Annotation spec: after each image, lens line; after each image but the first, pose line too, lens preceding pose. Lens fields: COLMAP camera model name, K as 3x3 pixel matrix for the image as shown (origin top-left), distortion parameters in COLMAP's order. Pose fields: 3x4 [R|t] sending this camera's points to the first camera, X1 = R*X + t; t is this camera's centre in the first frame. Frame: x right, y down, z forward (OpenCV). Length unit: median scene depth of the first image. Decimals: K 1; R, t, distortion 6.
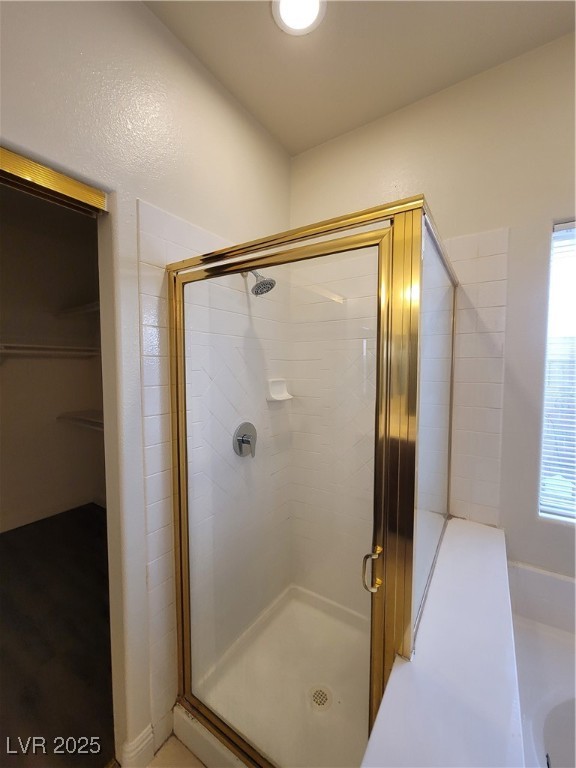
lens RADIAL K [[314.5, 0, 287.7], [0, 314.5, 384.4], [0, 0, 1]] dist [-0.002176, 0.001363]
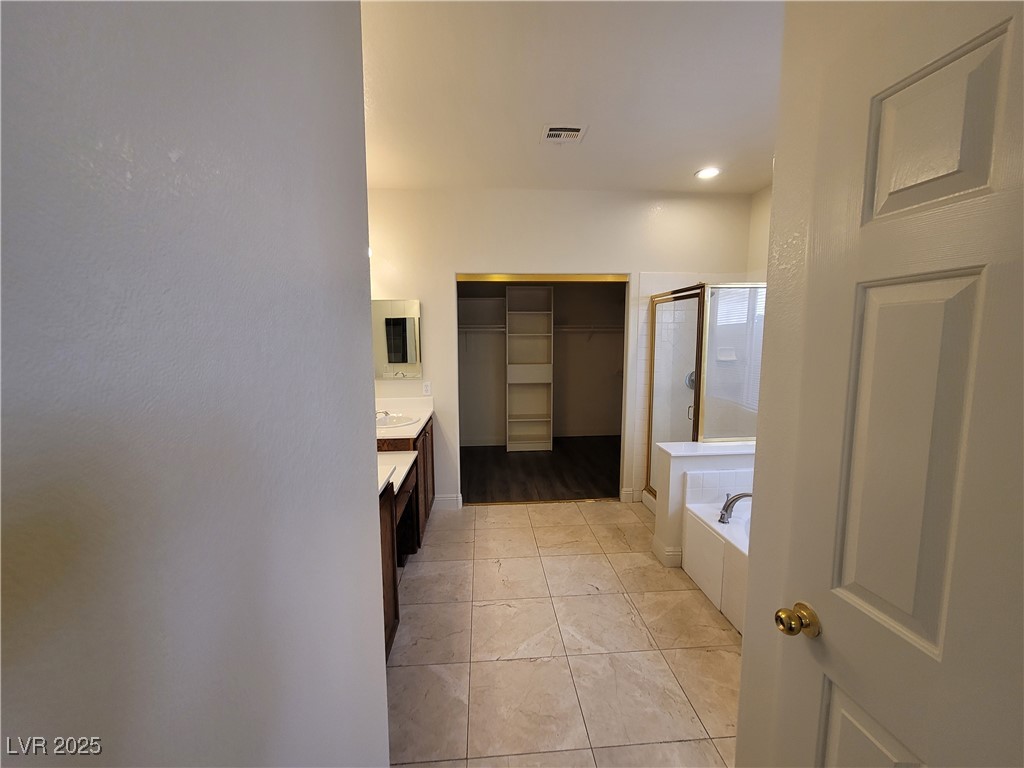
lens RADIAL K [[419.3, 0, 513.8], [0, 419.3, 386.1], [0, 0, 1]] dist [-0.002176, 0.001363]
pose [[0.607111, 0.089976, -0.789506, 1.463168], [-0.041799, 0.995809, 0.081345, 0.070641], [0.793517, -0.016385, 0.608328, -1.649214]]
